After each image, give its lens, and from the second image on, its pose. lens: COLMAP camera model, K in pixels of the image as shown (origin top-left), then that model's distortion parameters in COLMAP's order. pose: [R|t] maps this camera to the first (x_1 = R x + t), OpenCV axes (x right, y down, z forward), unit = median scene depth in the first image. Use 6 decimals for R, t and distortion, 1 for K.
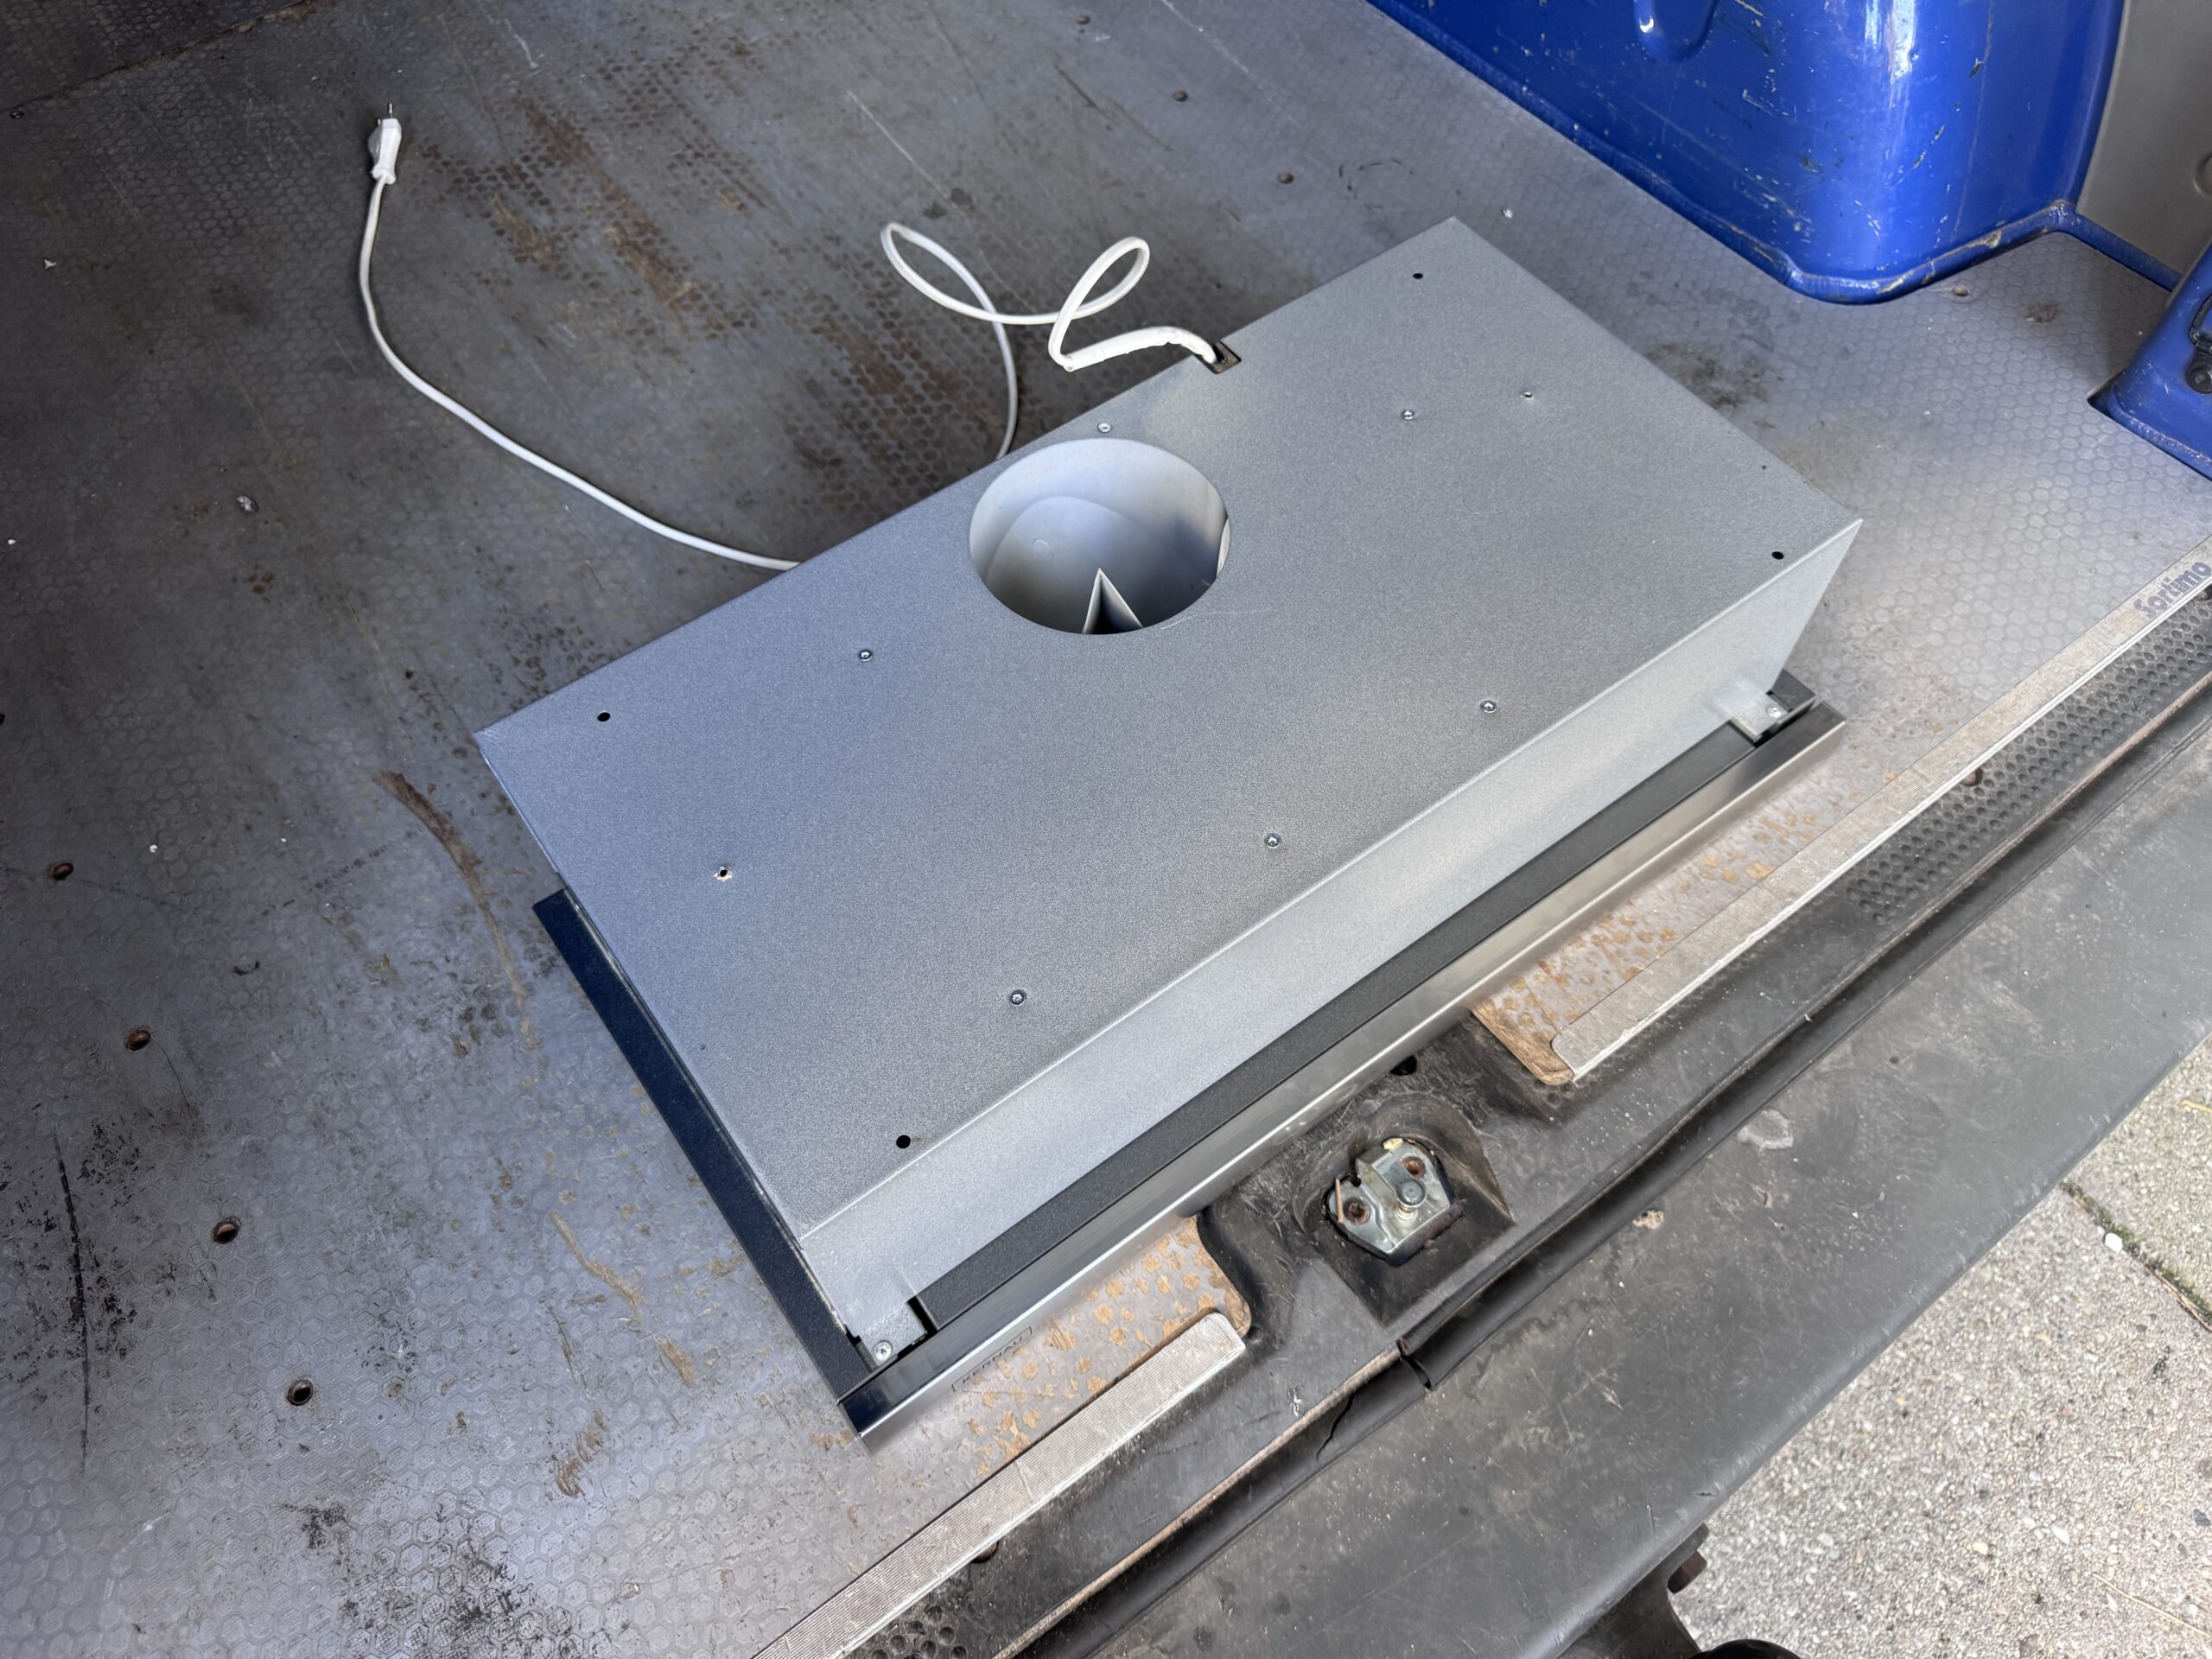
lens RADIAL K [[1602.1, 0, 1115.8], [0, 1602.1, 834.0], [0, 0, 1]] dist [-0.001381, -0.007394]
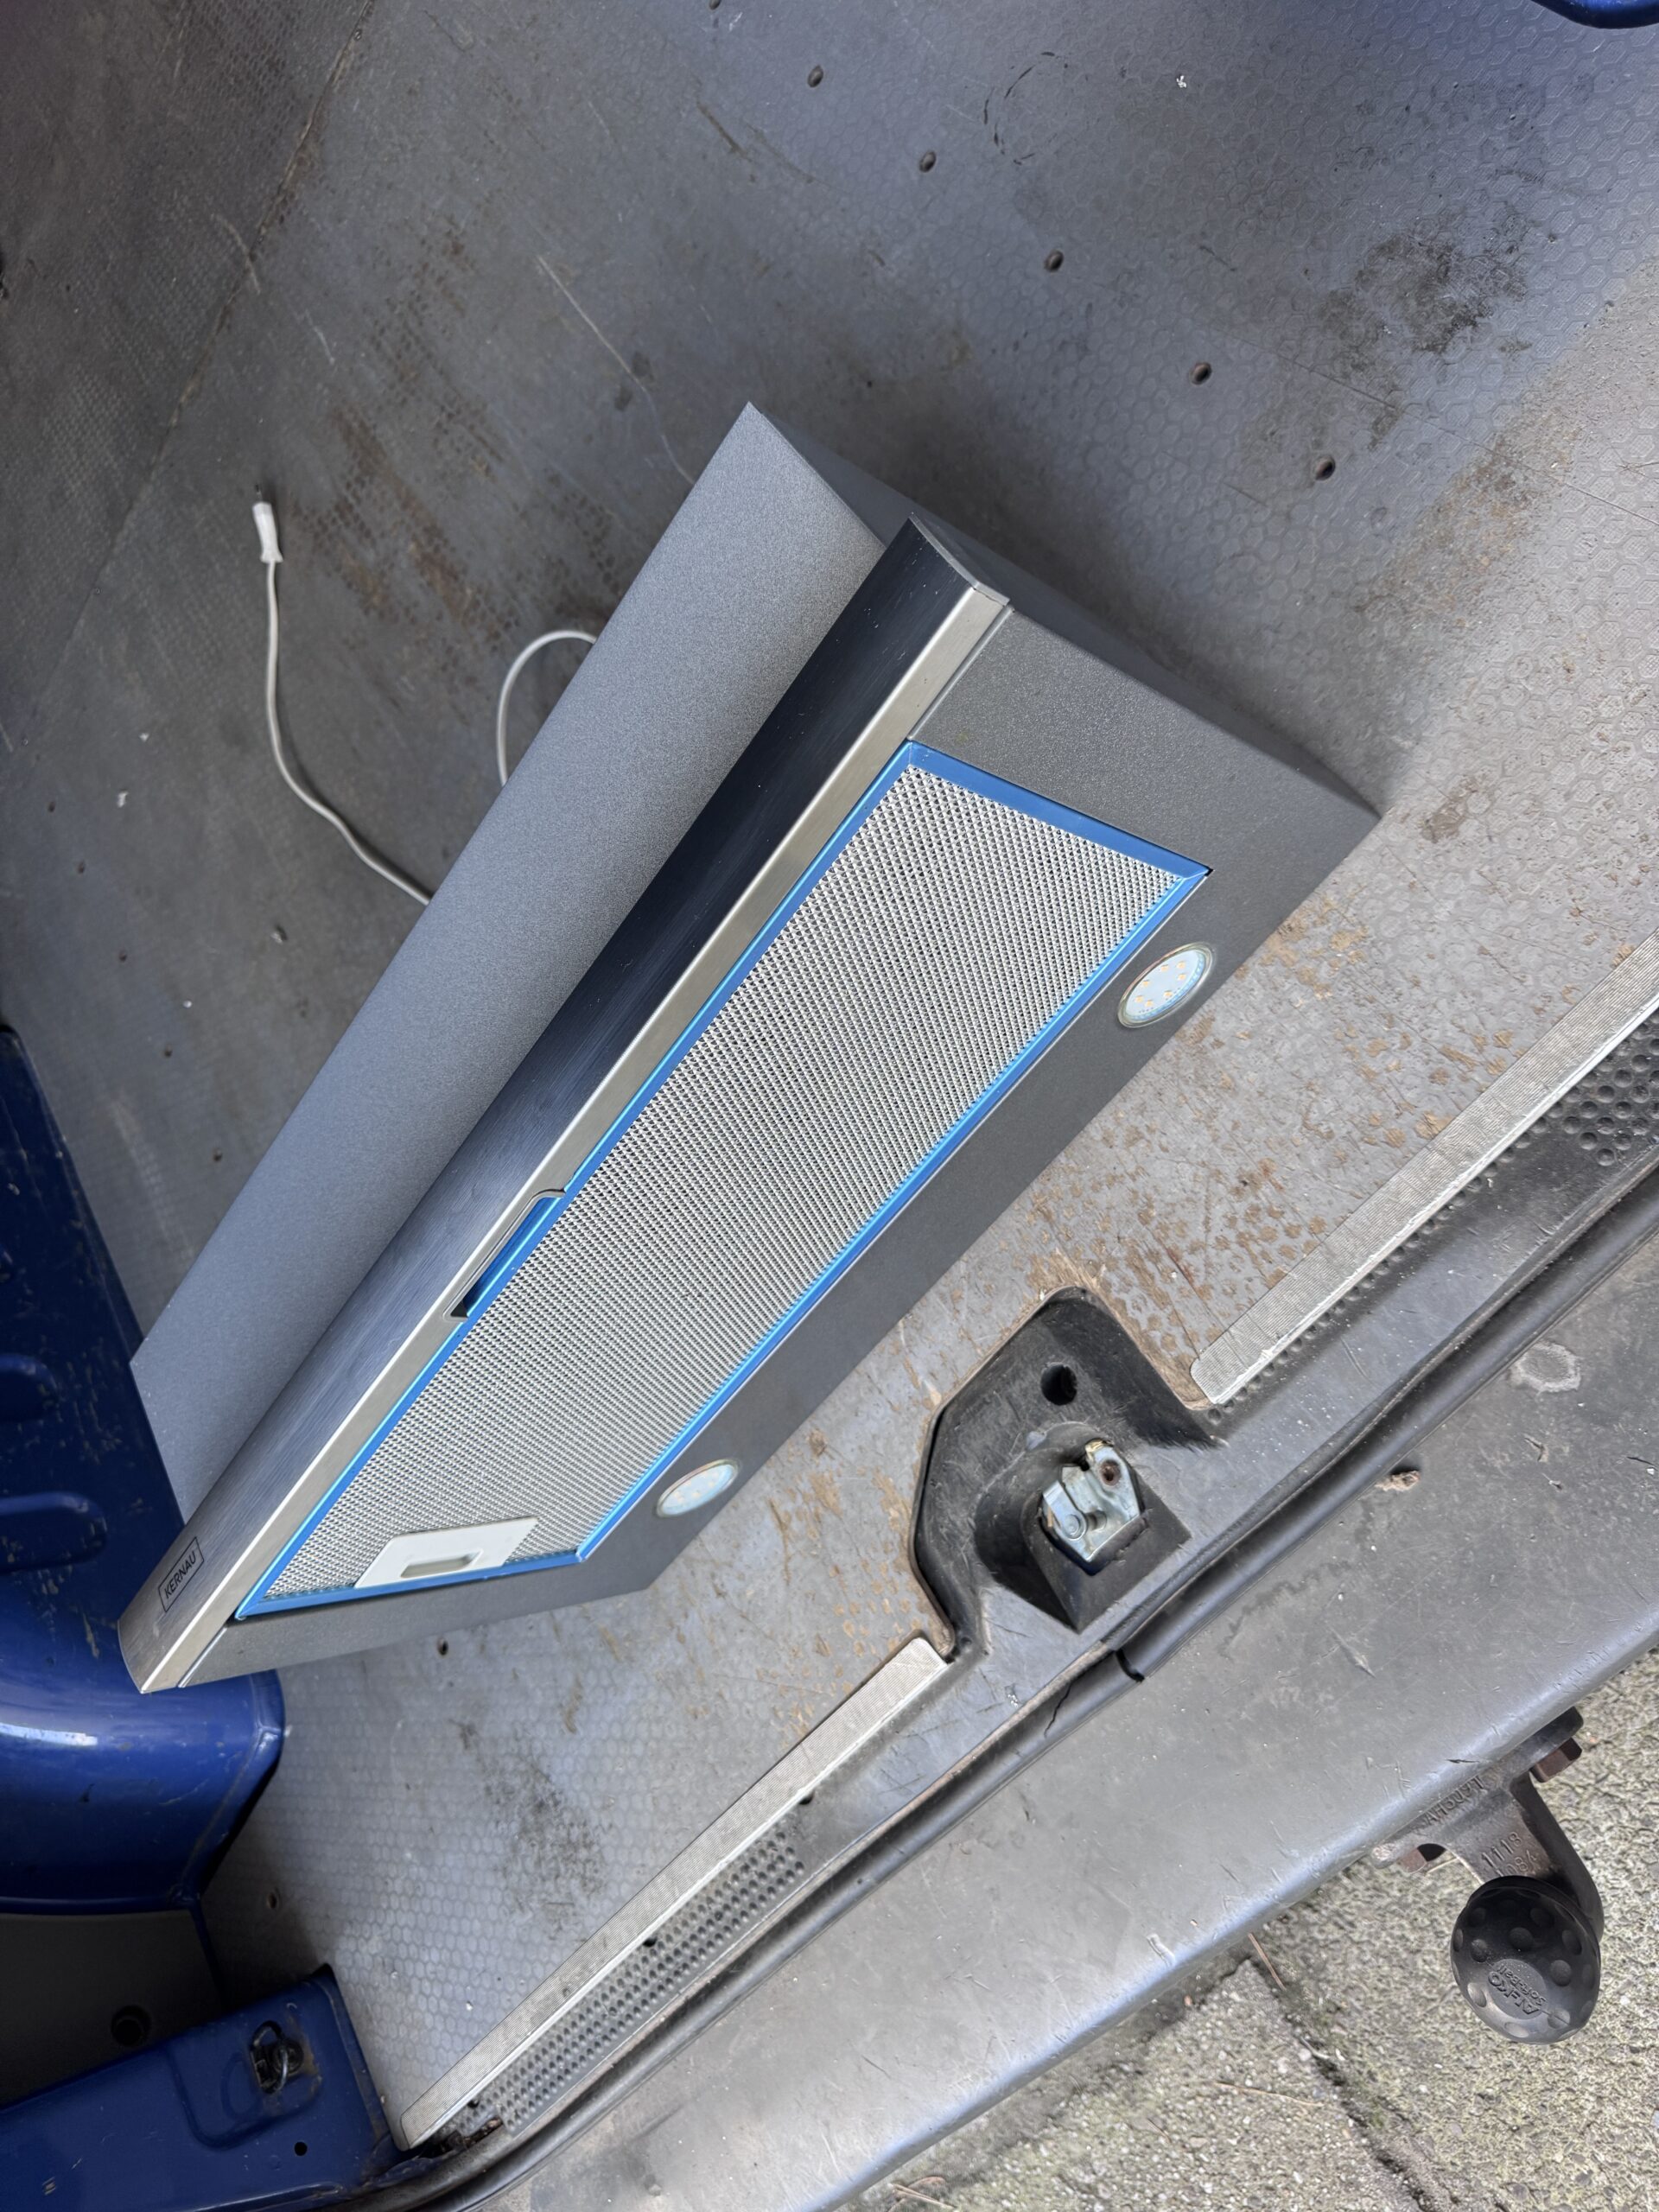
lens RADIAL K [[1602.1, 0, 848.0], [0, 1602.1, 1101.5], [0, 0, 1]] dist [-0.001381, -0.007394]
pose [[0.783234, -0.139732, -0.605821, 0.680805], [0.382522, 0.876462, 0.292388, -0.348564], [0.490124, -0.460748, 0.739926, 0.260510]]
